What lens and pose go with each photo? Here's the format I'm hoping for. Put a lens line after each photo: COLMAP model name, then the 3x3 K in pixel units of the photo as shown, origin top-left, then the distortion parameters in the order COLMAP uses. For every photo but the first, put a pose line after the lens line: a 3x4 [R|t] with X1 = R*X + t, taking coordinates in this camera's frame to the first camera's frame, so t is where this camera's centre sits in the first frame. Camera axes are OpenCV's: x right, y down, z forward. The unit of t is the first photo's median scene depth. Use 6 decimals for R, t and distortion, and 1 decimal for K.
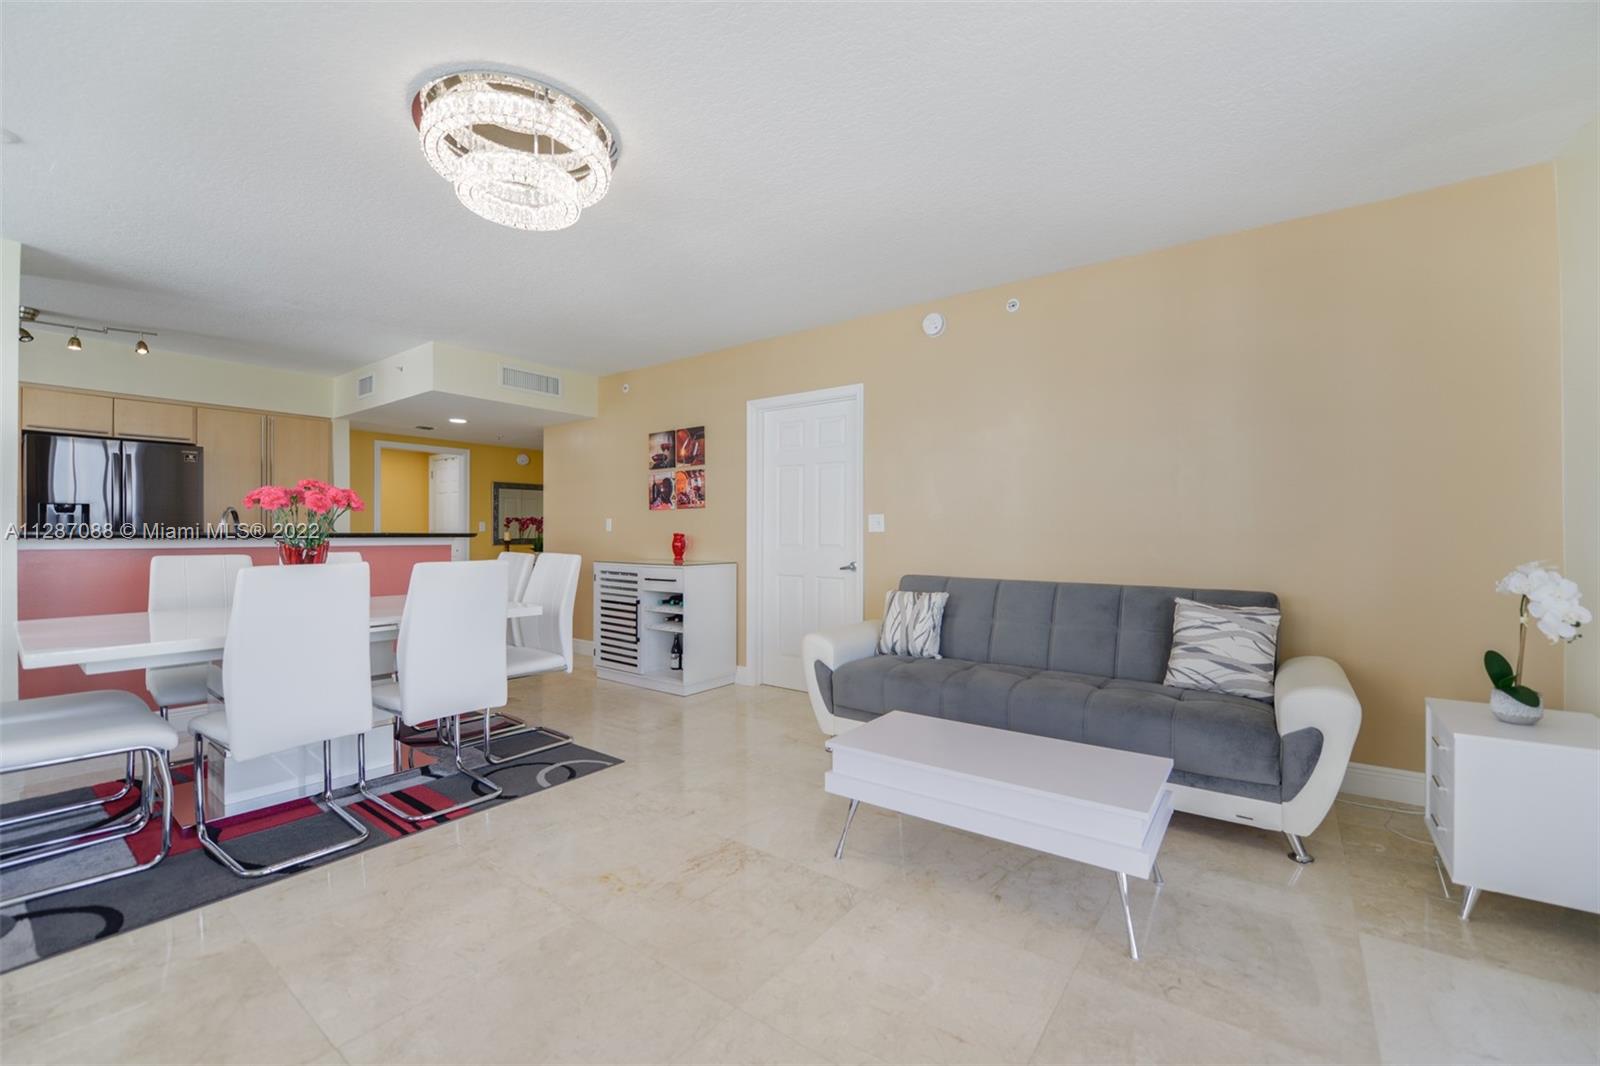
lens RADIAL K [[646.1, 0, 799.0], [0, 646.1, 536.4], [0, 0, 1]] dist [0.001051, 0.000040]
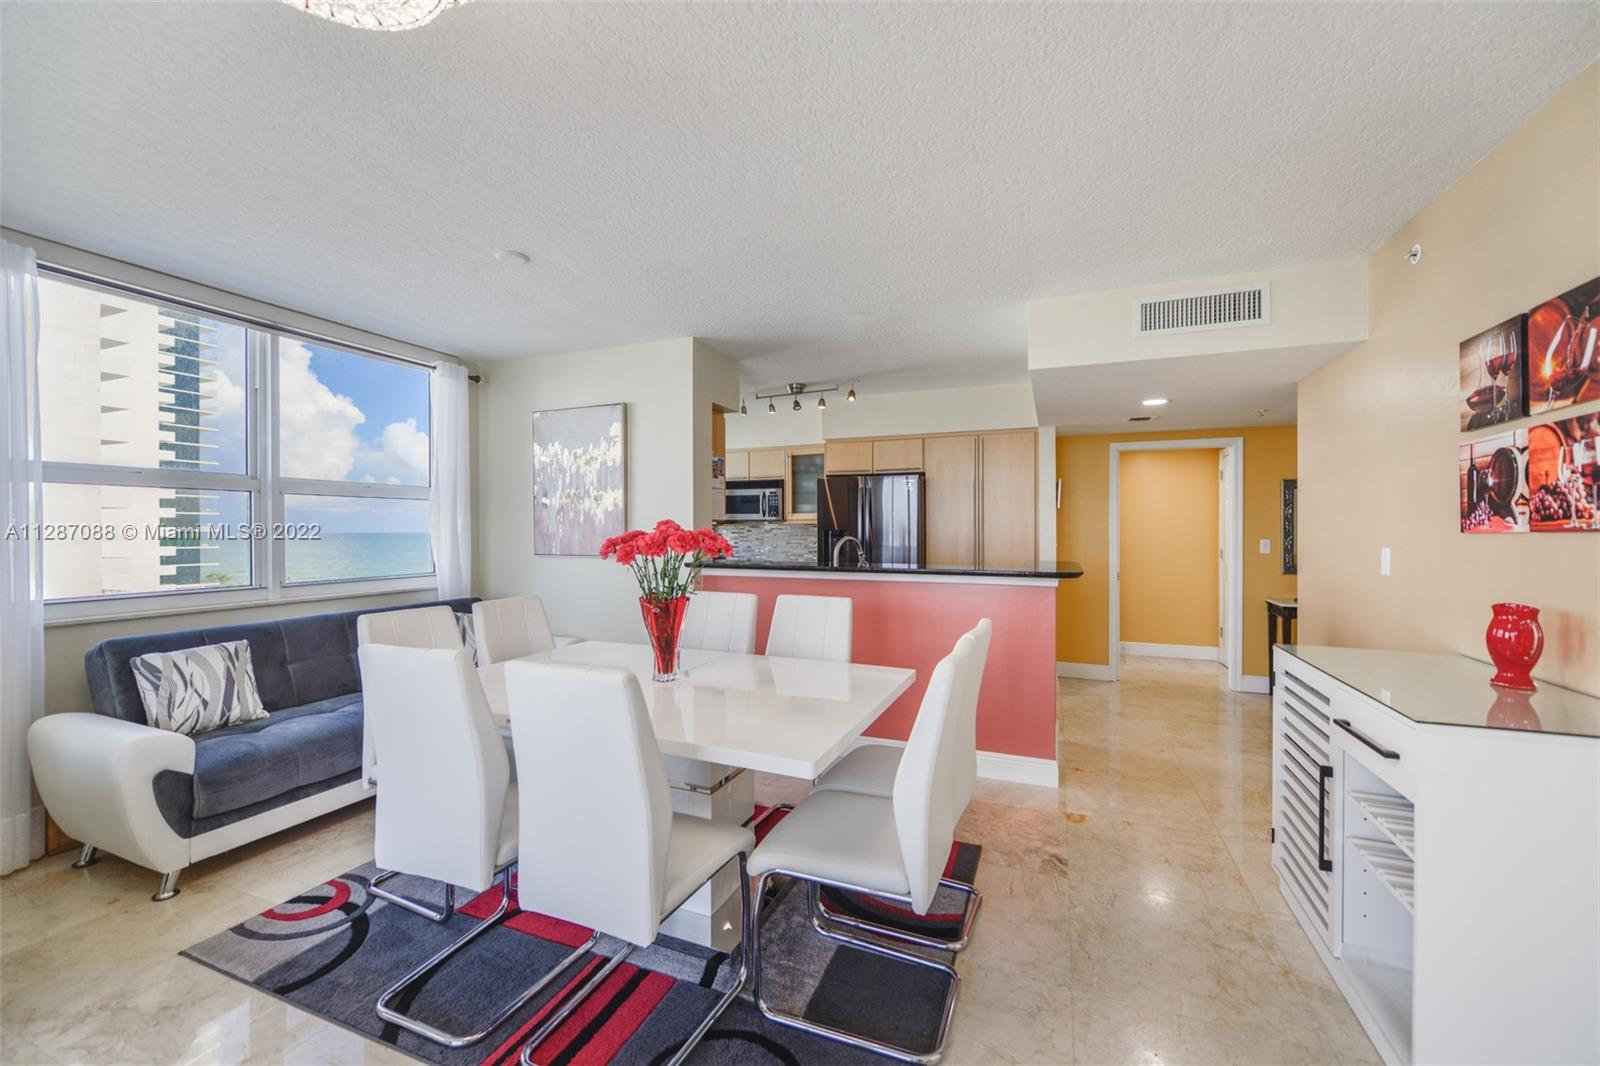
lens RADIAL K [[646.1, 0, 792.1], [0, 646.1, 524.9], [0, 0, 1]] dist [0.001051, 0.000040]
pose [[0.265112, -0.012814, -0.964133, 0.073267], [-0.008942, 0.999836, -0.015748, -0.060907], [0.964176, 0.012796, 0.264954, 0.839291]]
